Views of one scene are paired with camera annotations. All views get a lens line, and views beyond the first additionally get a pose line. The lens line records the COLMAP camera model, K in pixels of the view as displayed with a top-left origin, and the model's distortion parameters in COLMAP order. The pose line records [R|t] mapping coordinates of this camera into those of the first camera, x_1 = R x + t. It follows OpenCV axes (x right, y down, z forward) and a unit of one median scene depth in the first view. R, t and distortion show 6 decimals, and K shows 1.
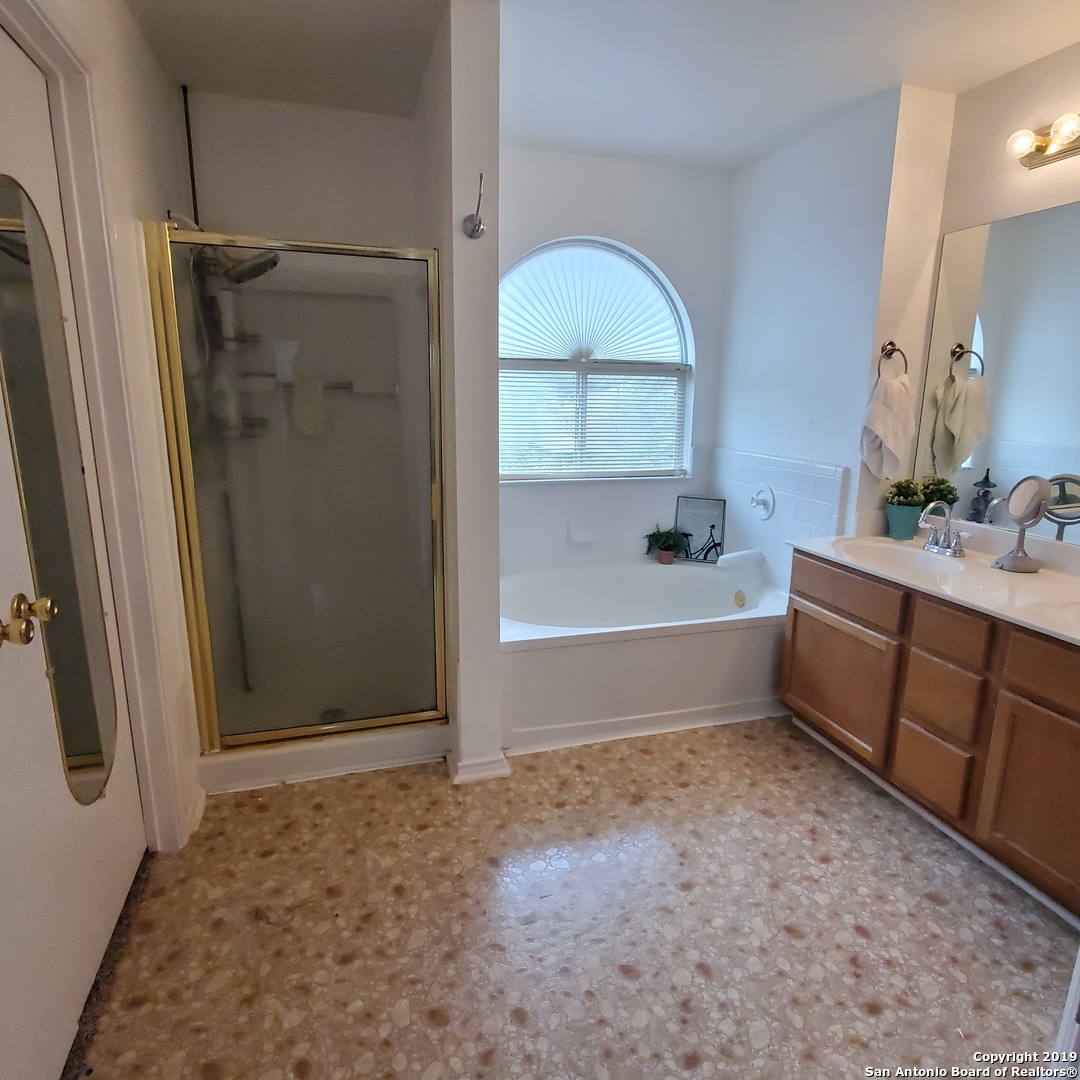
lens RADIAL K [[647.4, 0, 540.0], [0, 647.4, 540.0], [0, 0, 1]] dist [0.003781, -0.004565]
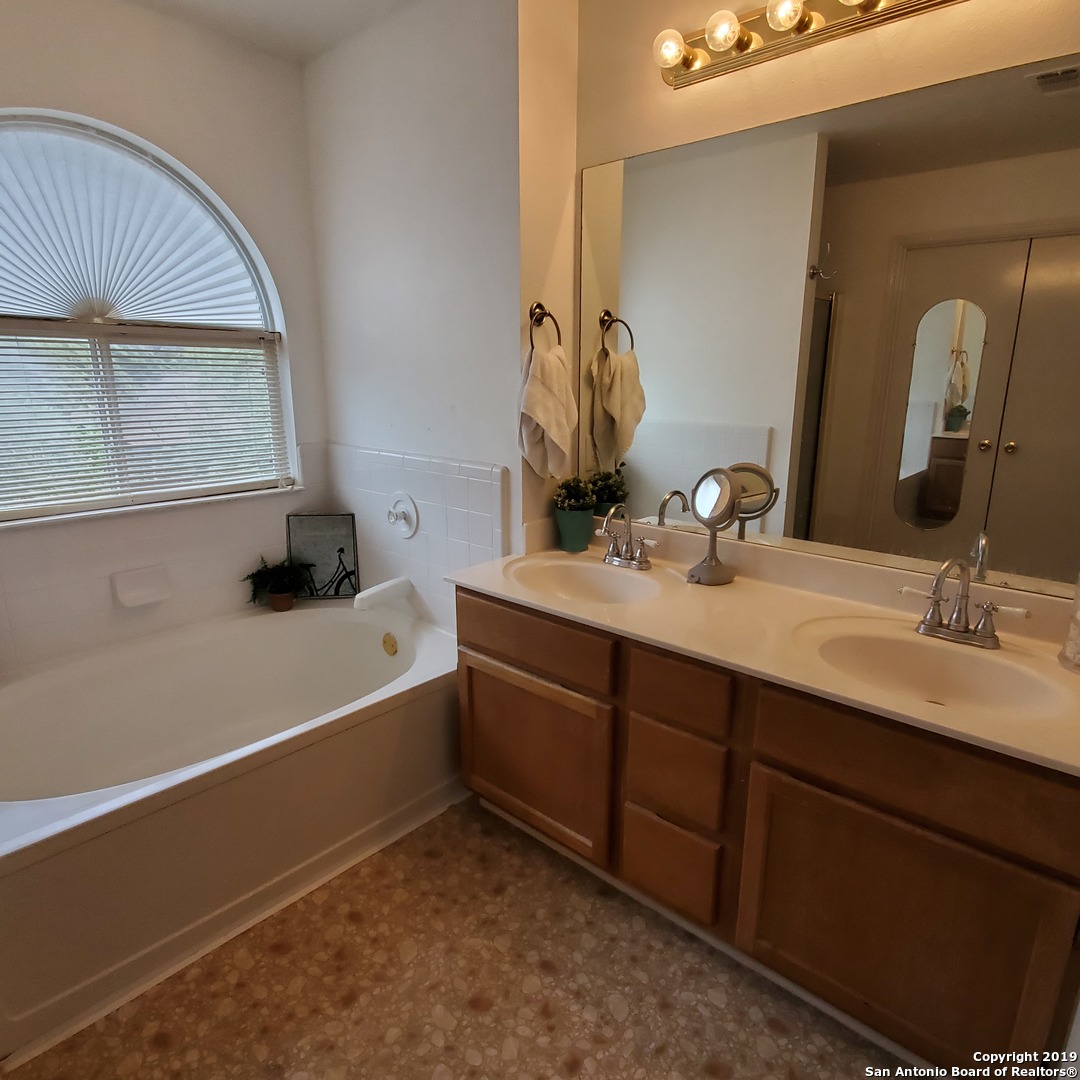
lens RADIAL K [[672.5, 0, 541.1], [0, 672.5, 521.5], [0, 0, 1]] dist [-0.001476, -0.001161]
pose [[0.847648, -0.122882, 0.516133, 0.093444], [0.124544, 0.991712, 0.031571, -0.069671], [-0.515735, 0.037520, 0.855926, 0.306494]]
